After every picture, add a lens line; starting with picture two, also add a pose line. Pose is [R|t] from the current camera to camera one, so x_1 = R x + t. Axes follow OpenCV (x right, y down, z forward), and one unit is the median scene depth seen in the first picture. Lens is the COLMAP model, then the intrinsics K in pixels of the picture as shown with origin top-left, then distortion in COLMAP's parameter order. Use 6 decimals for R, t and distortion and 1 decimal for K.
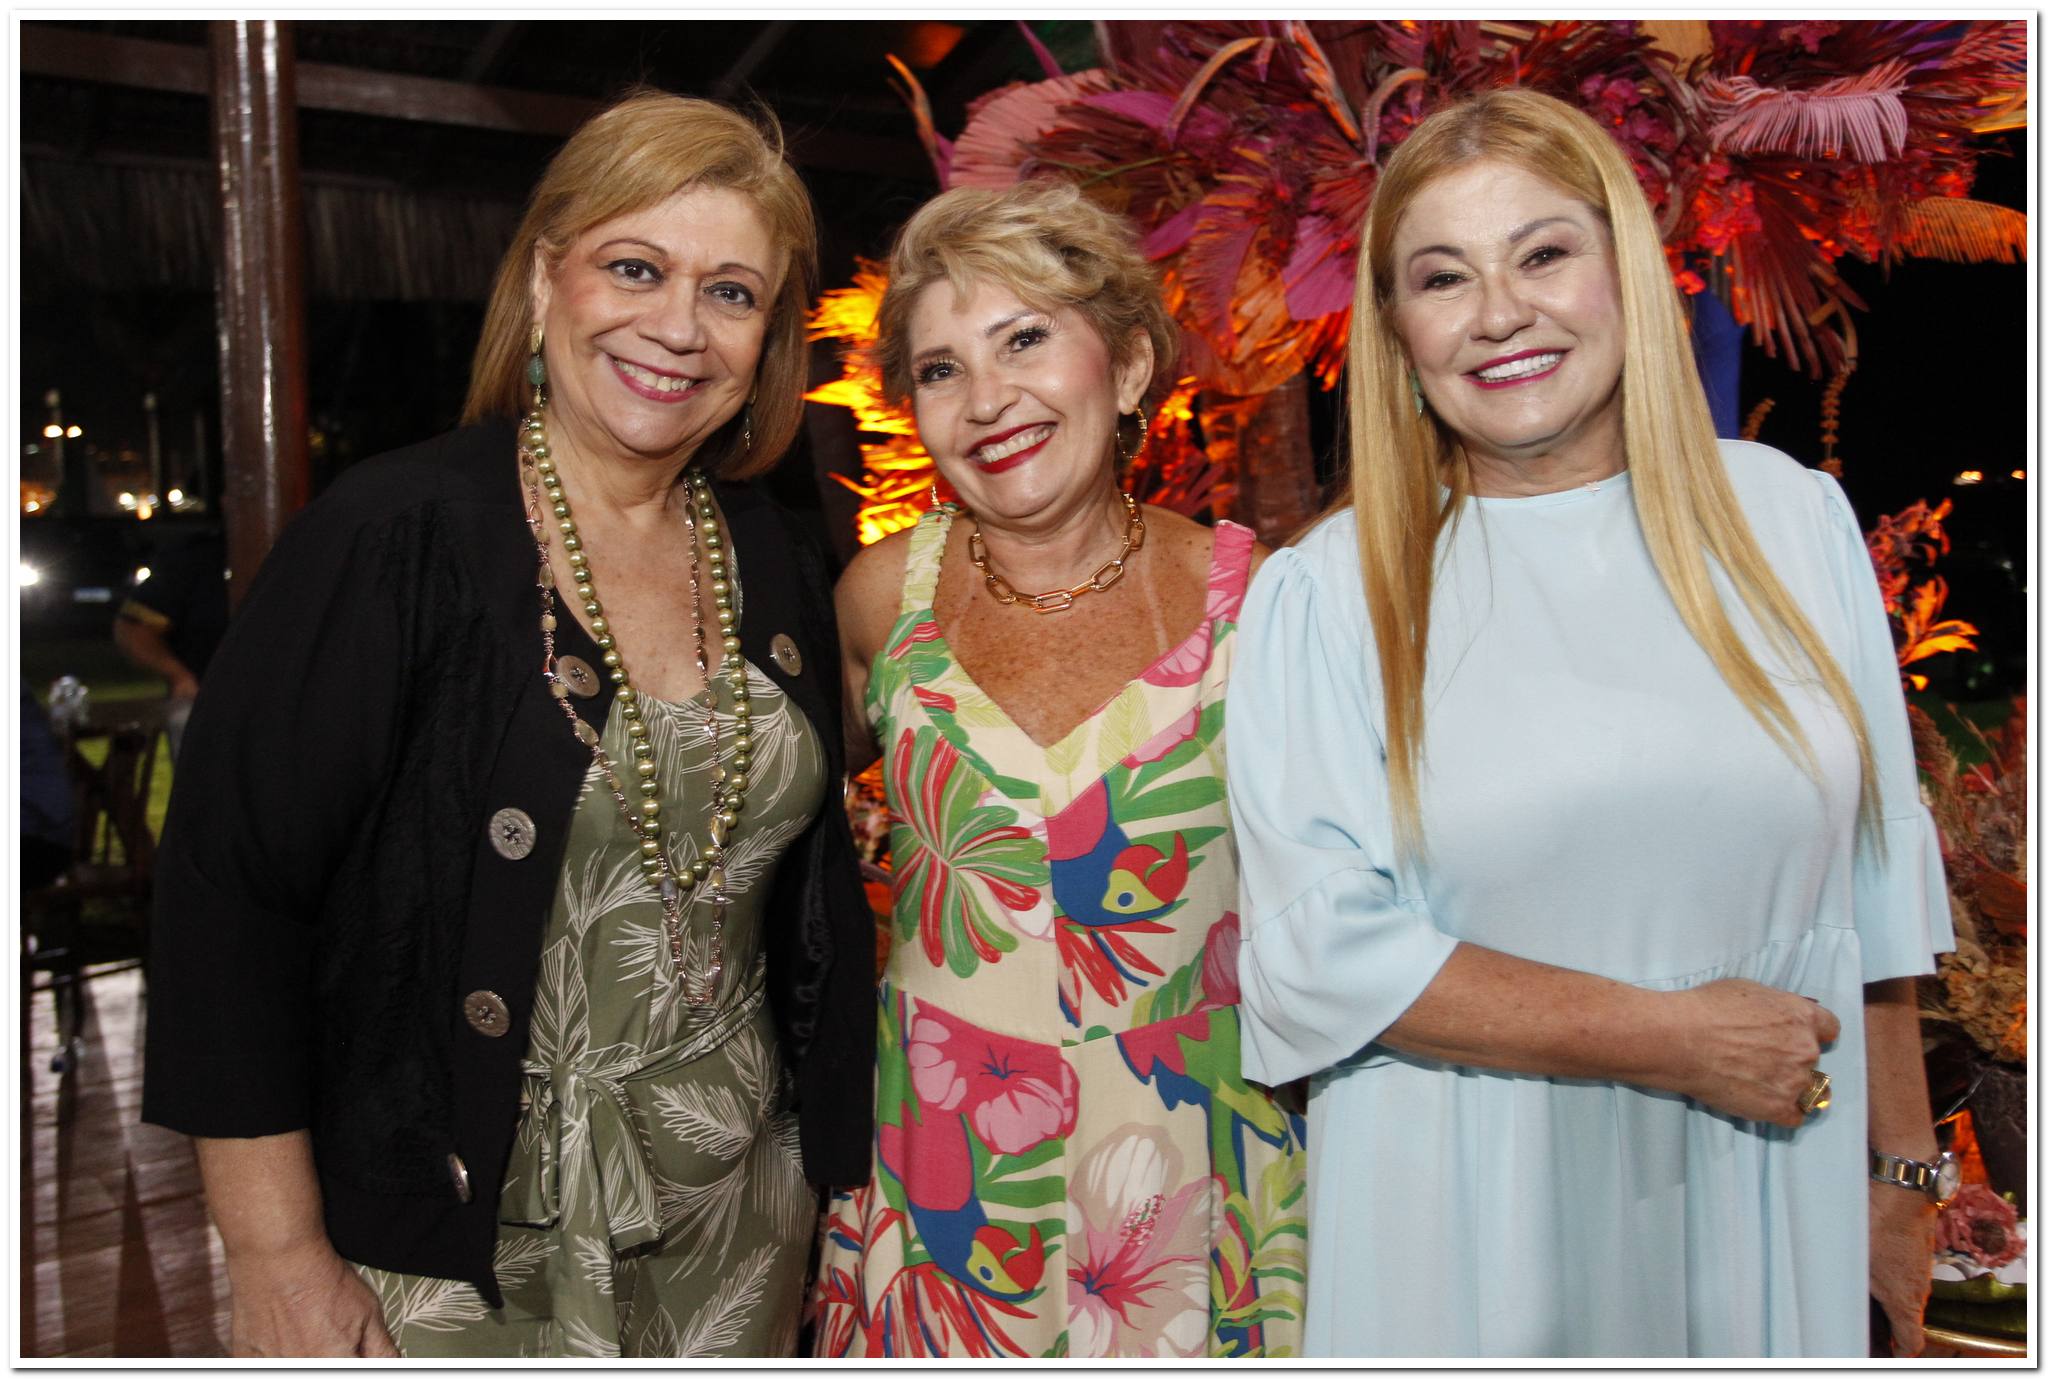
lens RADIAL K [[1904.3, 0, 1024.0], [0, 1904.3, 689.5], [0, 0, 1]] dist [-0.035805, 0.099417]
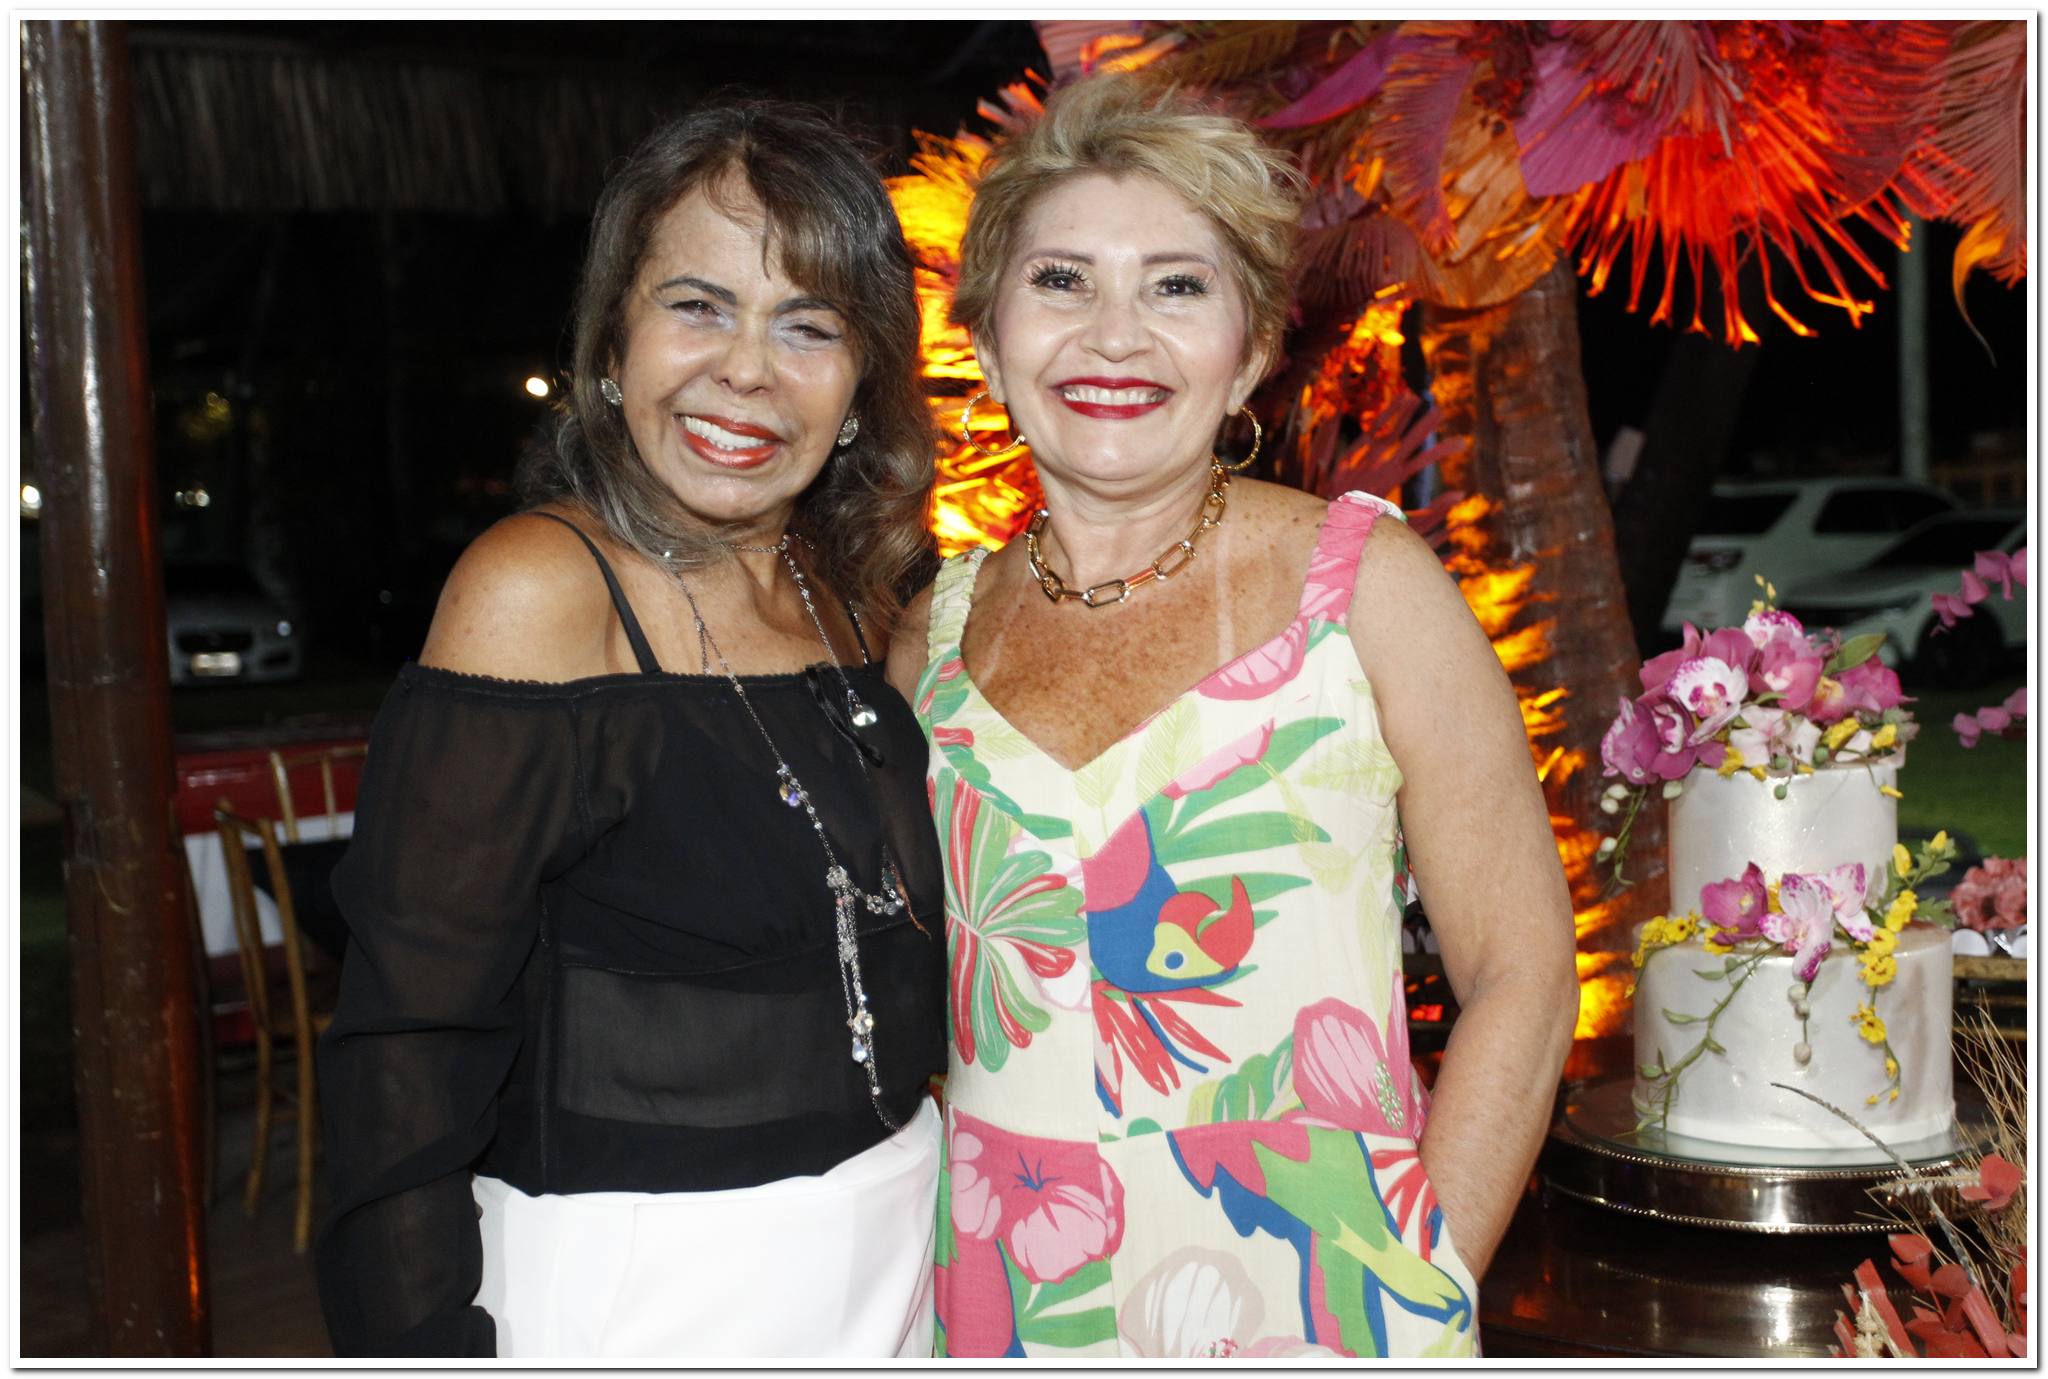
lens RADIAL K [[2923.4, 0, 1024.0], [0, 2923.4, 689.5], [0, 0, 1]] dist [0.186467, 0.003958]
pose [[0.997364, -0.024849, -0.068177, 0.032482], [0.023211, 0.999425, -0.024712, 0.010004], [0.068752, 0.023064, 0.997367, -0.110958]]
